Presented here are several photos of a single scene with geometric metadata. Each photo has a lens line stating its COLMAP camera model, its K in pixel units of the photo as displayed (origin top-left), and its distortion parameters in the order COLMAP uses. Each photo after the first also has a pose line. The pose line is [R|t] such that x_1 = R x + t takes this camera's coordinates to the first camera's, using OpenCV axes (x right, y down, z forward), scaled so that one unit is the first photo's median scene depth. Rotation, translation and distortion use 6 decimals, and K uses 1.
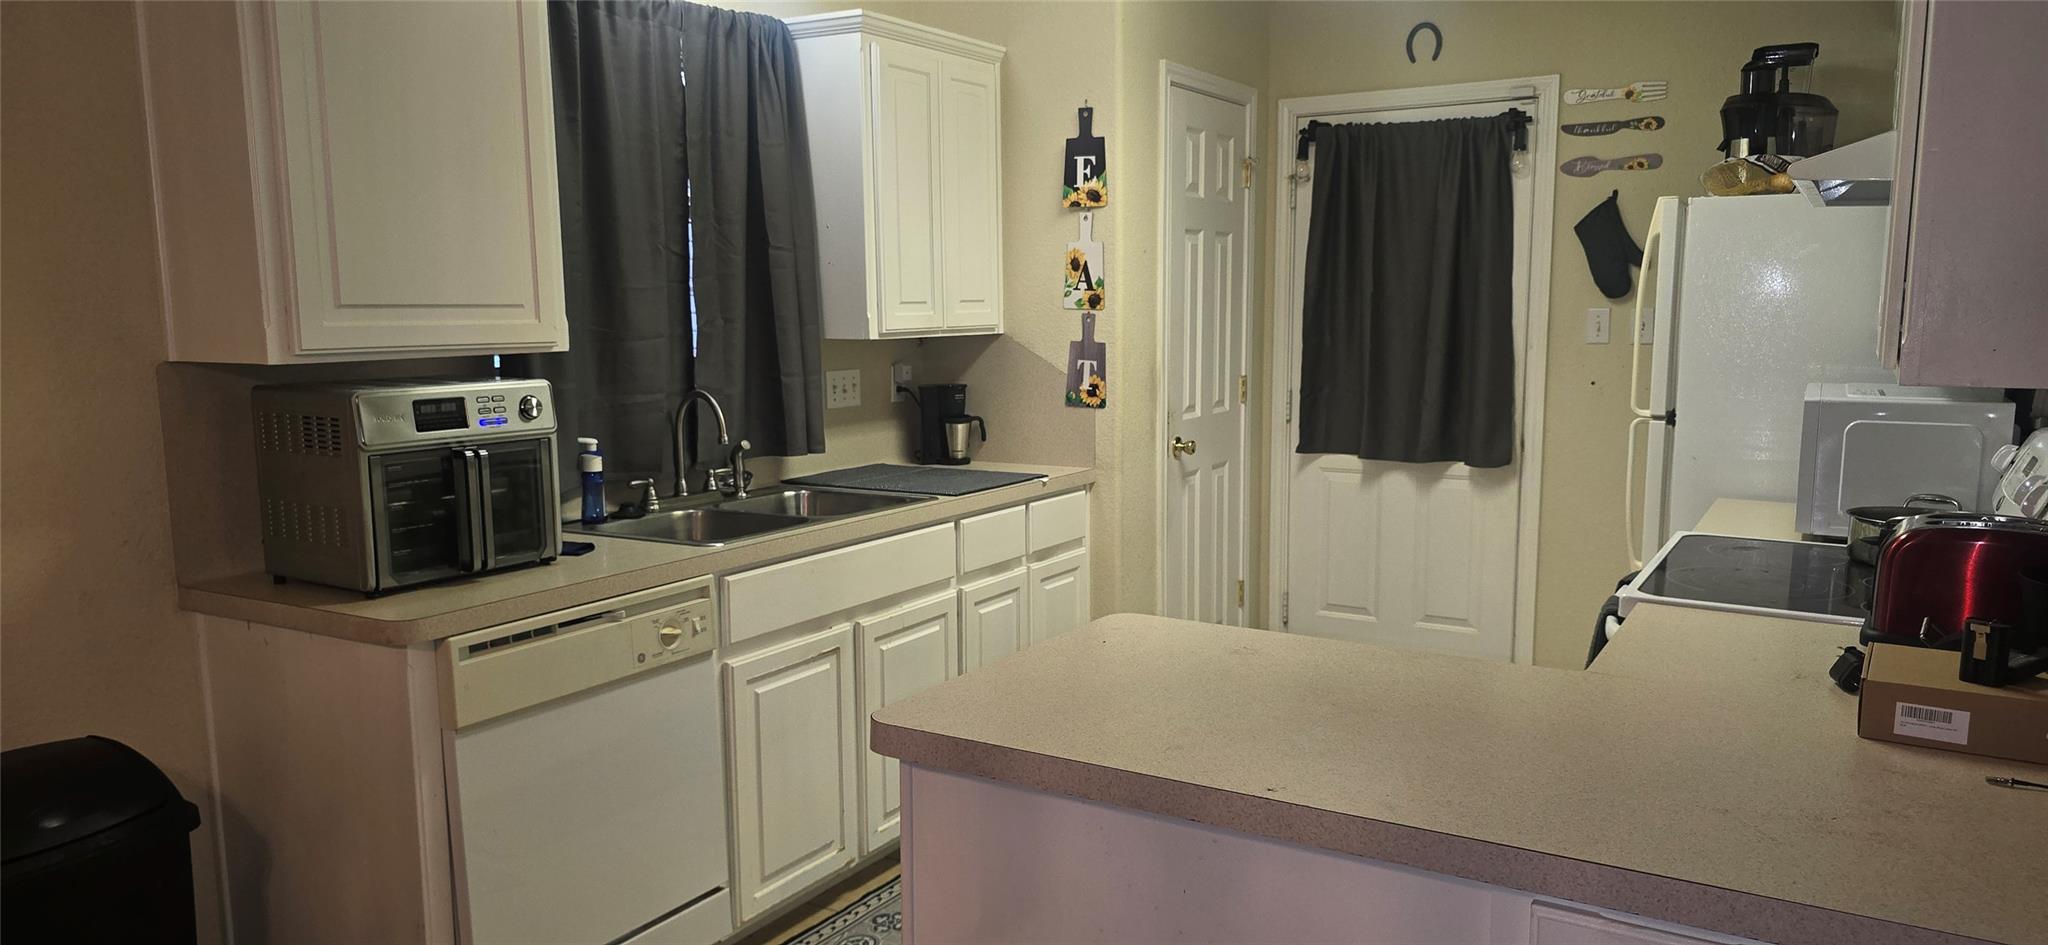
lens RADIAL K [[1399.4, 0, 1030.8], [0, 1399.4, 471.5], [0, 0, 1]] dist [0.049334, -0.013615]
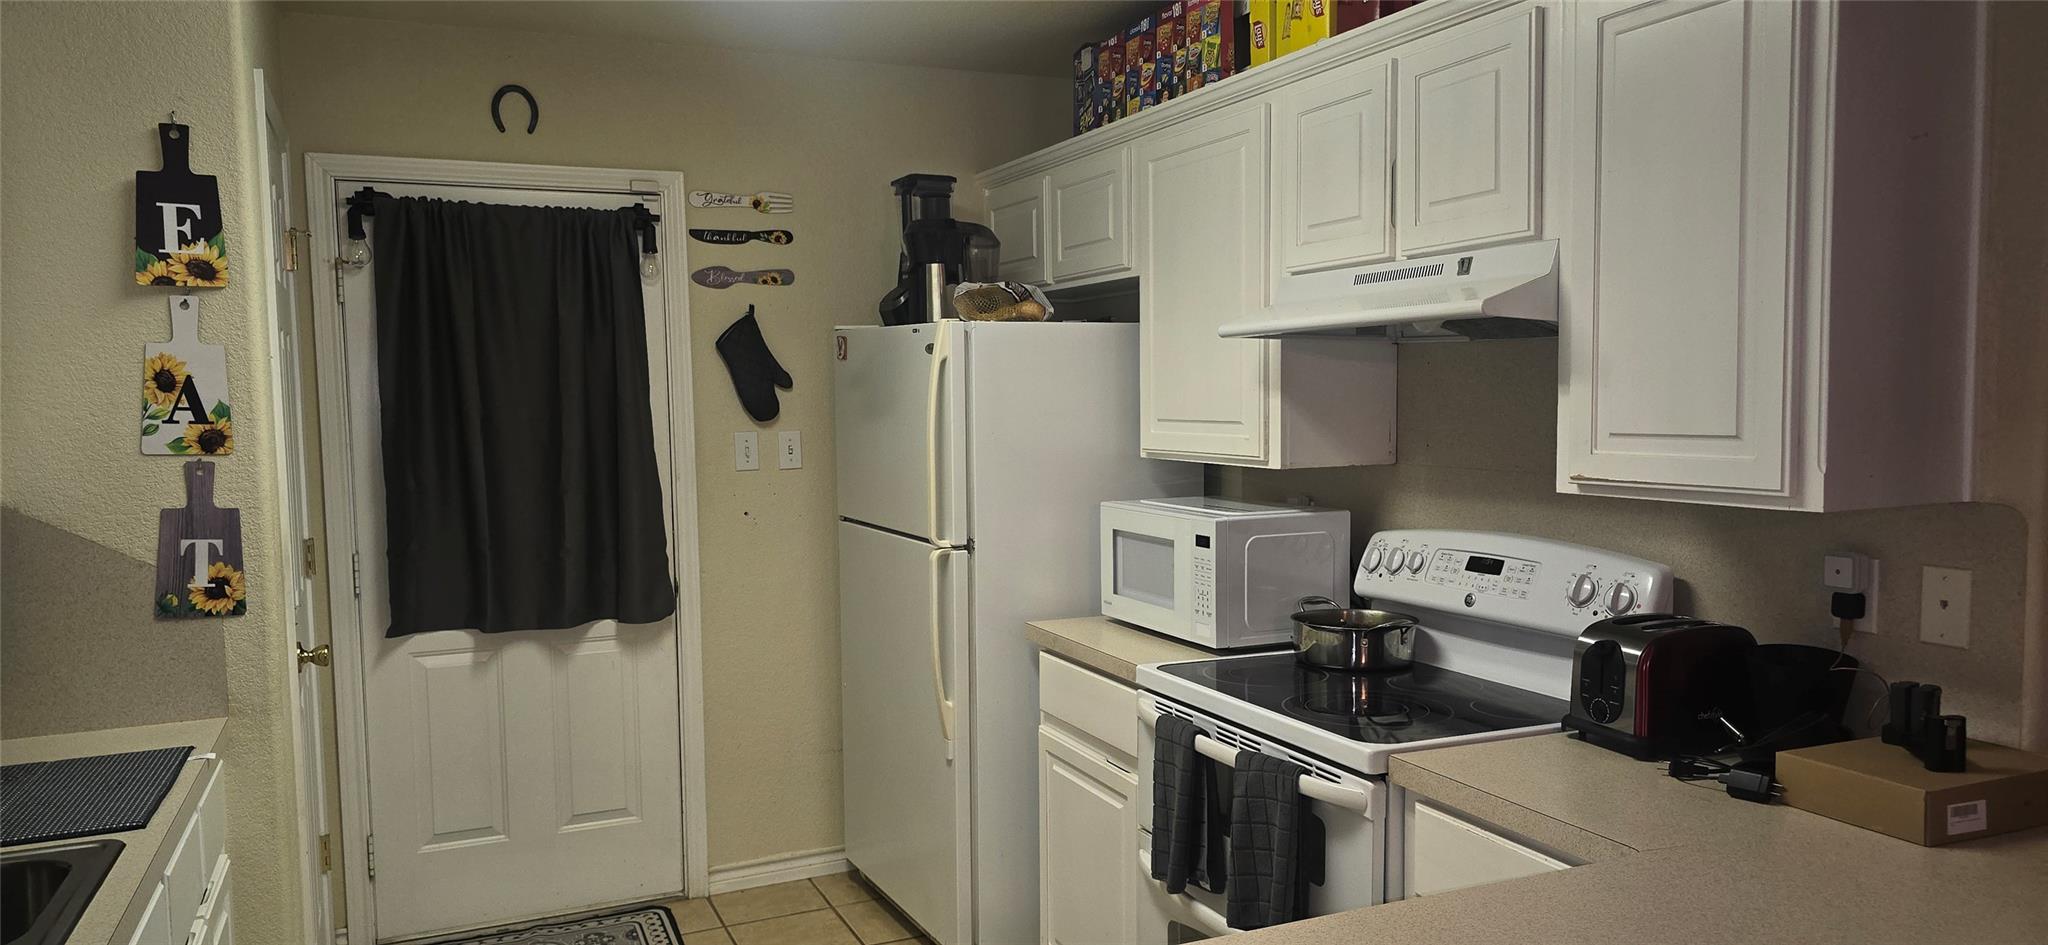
lens RADIAL K [[1399.4, 0, 1027.9], [0, 1399.4, 482.6], [0, 0, 1]] dist [0.049334, -0.013615]
pose [[0.572203, -0.056799, 0.818143, -0.251761], [0.113198, 0.993520, -0.010195, -0.056637], [-0.812262, 0.098446, 0.574925, 0.354372]]
